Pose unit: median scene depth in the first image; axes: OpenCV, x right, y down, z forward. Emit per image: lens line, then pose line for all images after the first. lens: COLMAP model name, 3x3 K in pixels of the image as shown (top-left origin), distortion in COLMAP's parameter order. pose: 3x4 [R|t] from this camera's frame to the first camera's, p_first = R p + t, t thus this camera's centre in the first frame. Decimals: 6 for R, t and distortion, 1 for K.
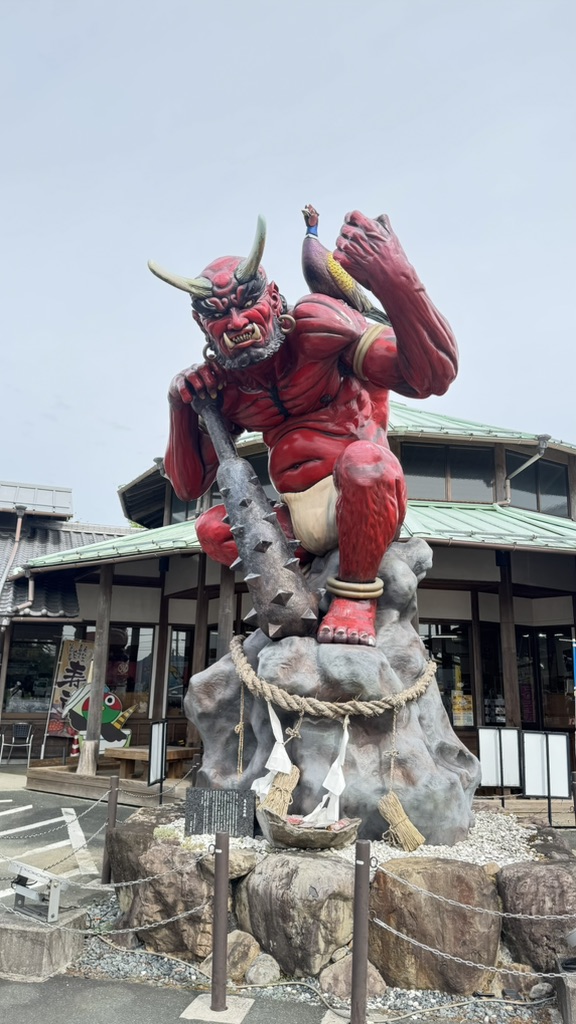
lens RADIAL K [[727.2, 0, 288.0], [0, 727.2, 512.0], [0, 0, 1]] dist [0.104061, -0.187349]
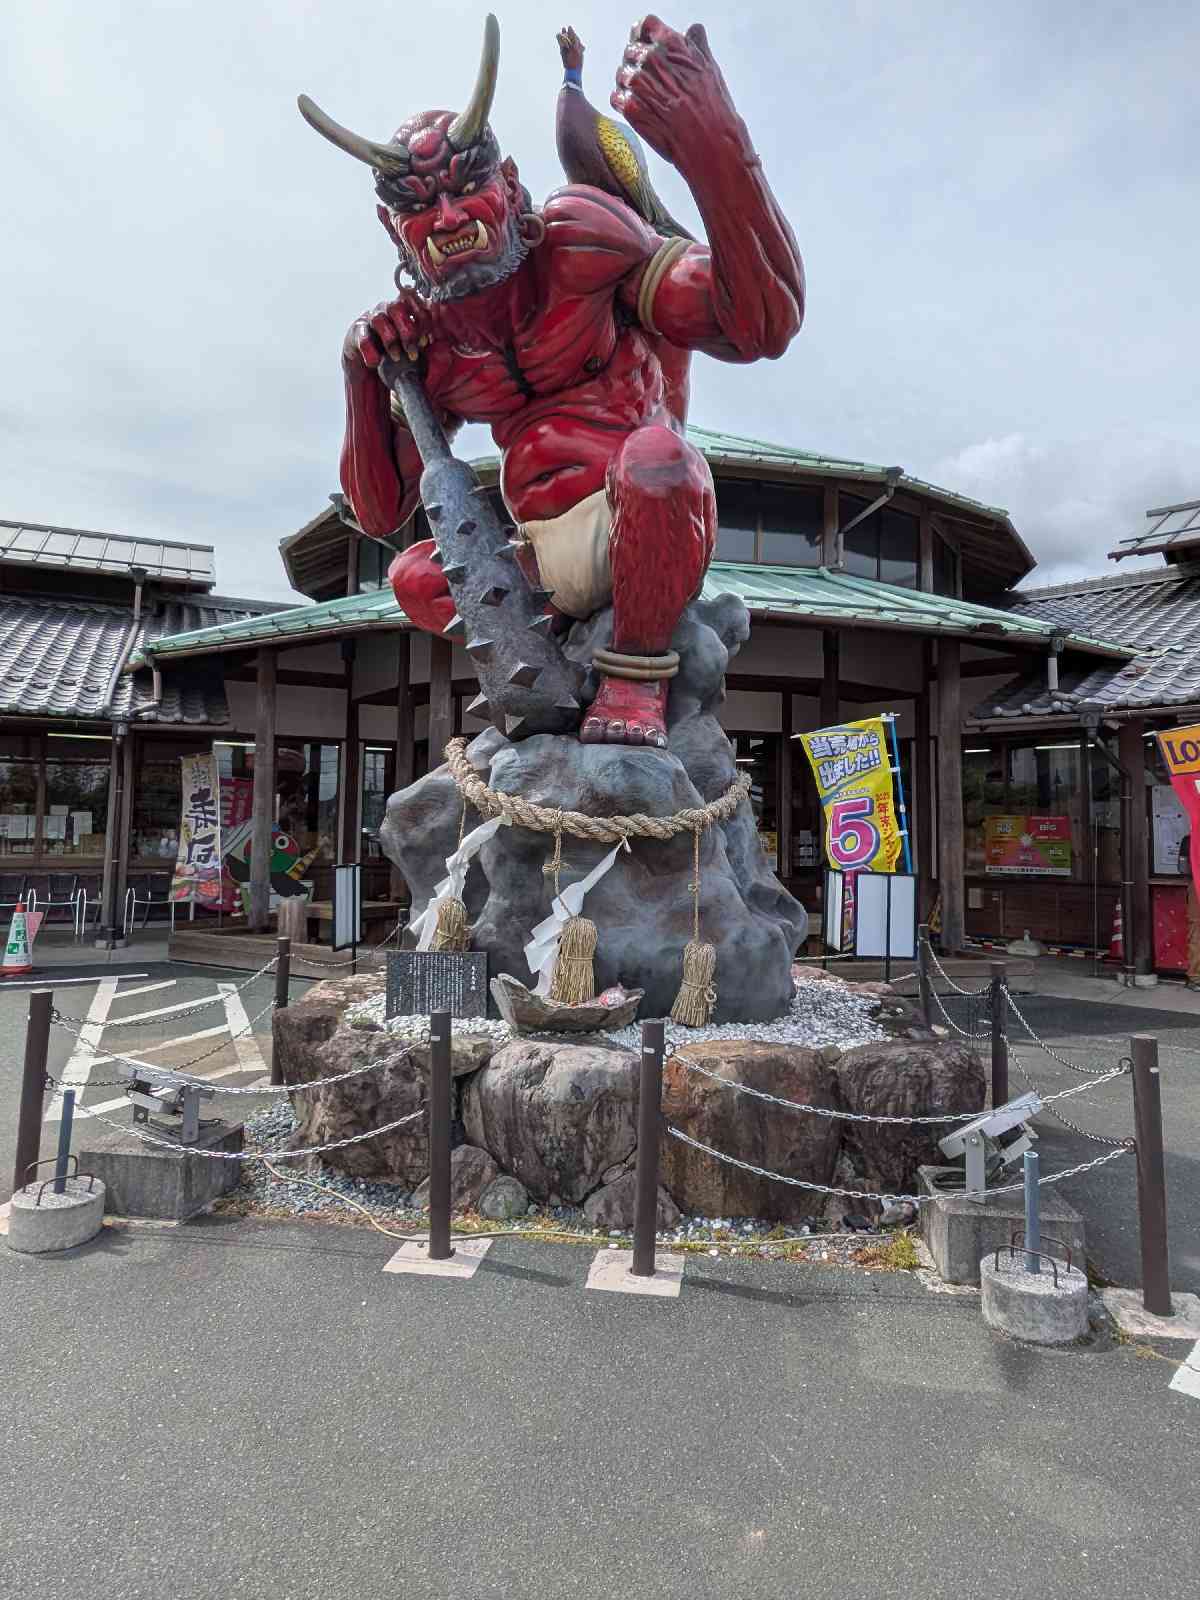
lens RADIAL K [[978.0, 0, 591.5], [0, 978.0, 781.0], [0, 0, 1]] dist [-0.026975, -0.000393]
pose [[0.997696, -0.003494, 0.067759, -0.008649], [-0.008876, 0.983370, 0.181397, 0.049299], [-0.067266, -0.181580, 0.981073, 0.119665]]
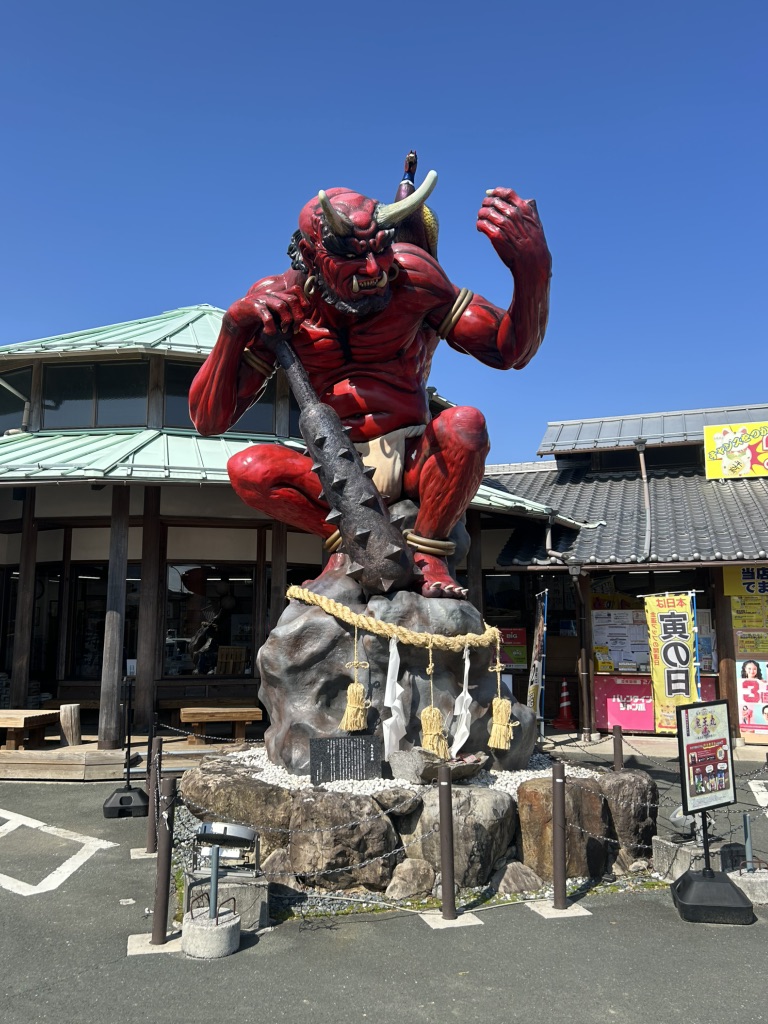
lens RADIAL K [[853.6, 0, 369.4], [0, 853.6, 516.6], [0, 0, 1]] dist [0.073316, -0.185615]
pose [[0.876655, 0.046726, 0.478846, -0.577215], [-0.095451, 0.992381, 0.077911, -0.022001], [-0.471557, -0.114007, 0.874435, -0.021470]]
